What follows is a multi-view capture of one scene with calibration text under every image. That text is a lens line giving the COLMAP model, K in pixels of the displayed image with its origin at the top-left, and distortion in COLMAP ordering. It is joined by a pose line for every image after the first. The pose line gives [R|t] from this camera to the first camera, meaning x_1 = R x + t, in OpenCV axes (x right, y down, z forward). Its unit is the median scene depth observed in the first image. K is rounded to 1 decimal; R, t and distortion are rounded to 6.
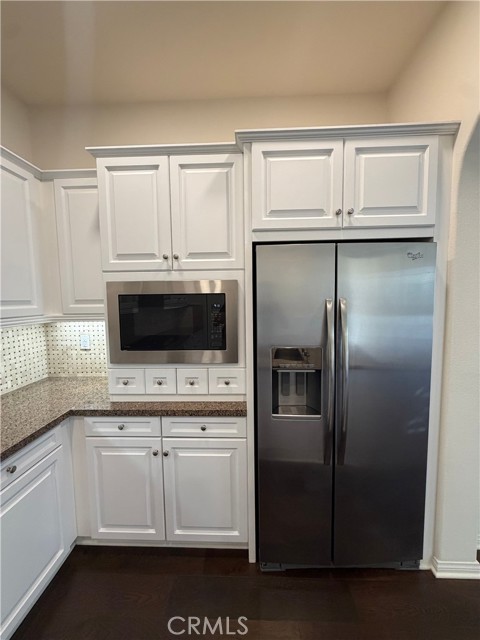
lens RADIAL K [[255.0, 0, 241.3], [0, 255.0, 317.7], [0, 0, 1]] dist [-0.000944, -0.000082]
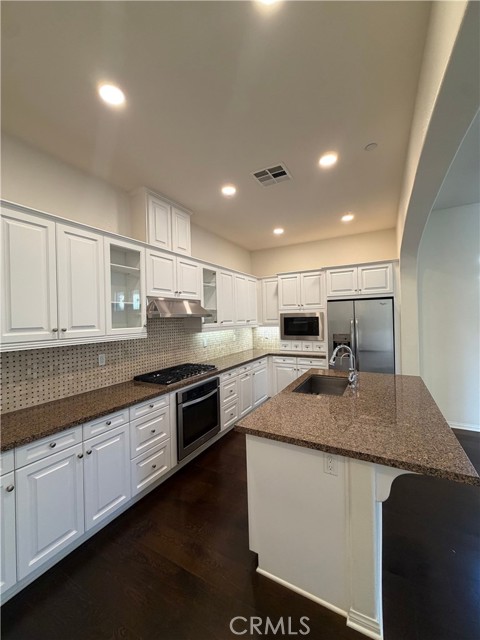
lens RADIAL K [[255.0, 0, 241.3], [0, 255.0, 317.7], [0, 0, 1]] dist [-0.000944, -0.000082]
pose [[0.894898, -0.006386, -0.446226, 0.452854], [-0.024756, 0.997648, -0.063926, 0.126190], [0.445584, 0.068254, 0.892634, -2.039606]]
